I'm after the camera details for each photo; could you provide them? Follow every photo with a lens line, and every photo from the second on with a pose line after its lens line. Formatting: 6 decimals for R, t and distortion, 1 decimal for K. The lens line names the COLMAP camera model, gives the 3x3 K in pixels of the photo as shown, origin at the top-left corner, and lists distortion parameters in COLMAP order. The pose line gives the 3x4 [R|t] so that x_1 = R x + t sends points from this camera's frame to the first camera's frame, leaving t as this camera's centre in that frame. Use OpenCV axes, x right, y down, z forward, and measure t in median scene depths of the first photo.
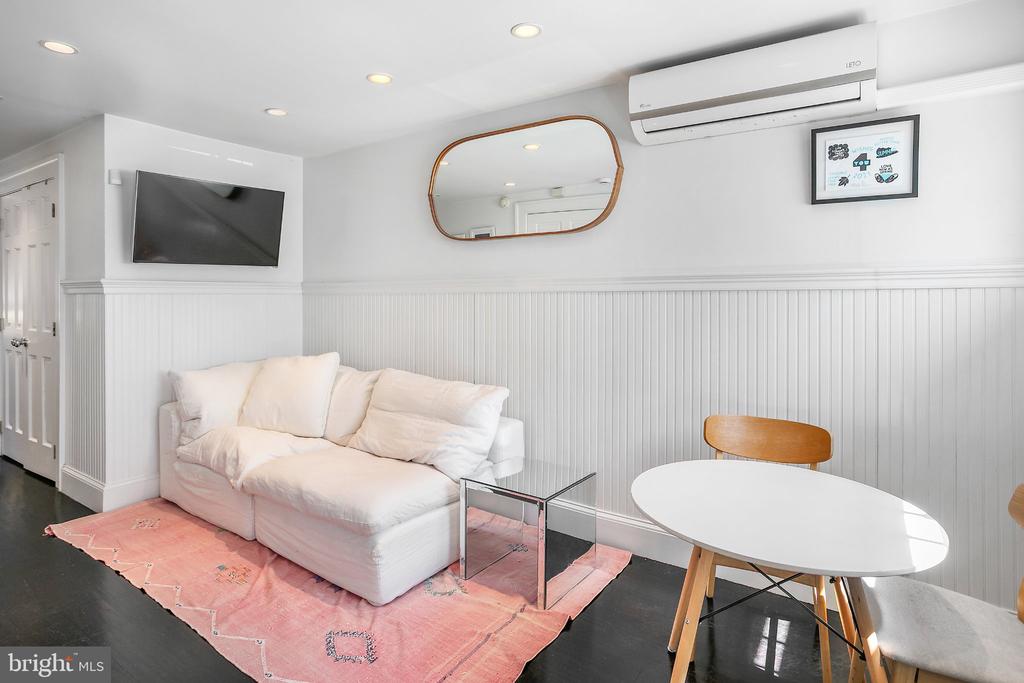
lens RADIAL K [[553.4, 0, 514.5], [0, 553.4, 304.9], [0, 0, 1]] dist [-0.004957, -0.000201]
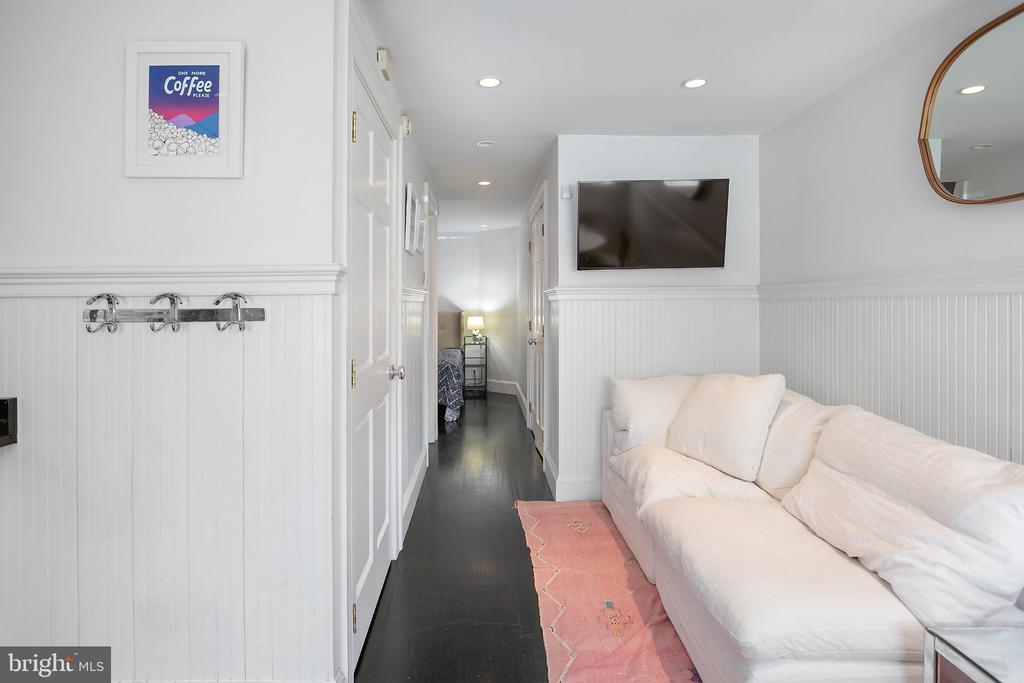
lens RADIAL K [[553.4, 0, 514.5], [0, 553.4, 304.9], [0, 0, 1]] dist [-0.004957, -0.000201]
pose [[0.589405, -0.003992, -0.807828, 0.087958], [-0.007785, 0.999913, -0.010621, 0.000532], [0.807800, 0.012549, 0.589323, 0.286999]]
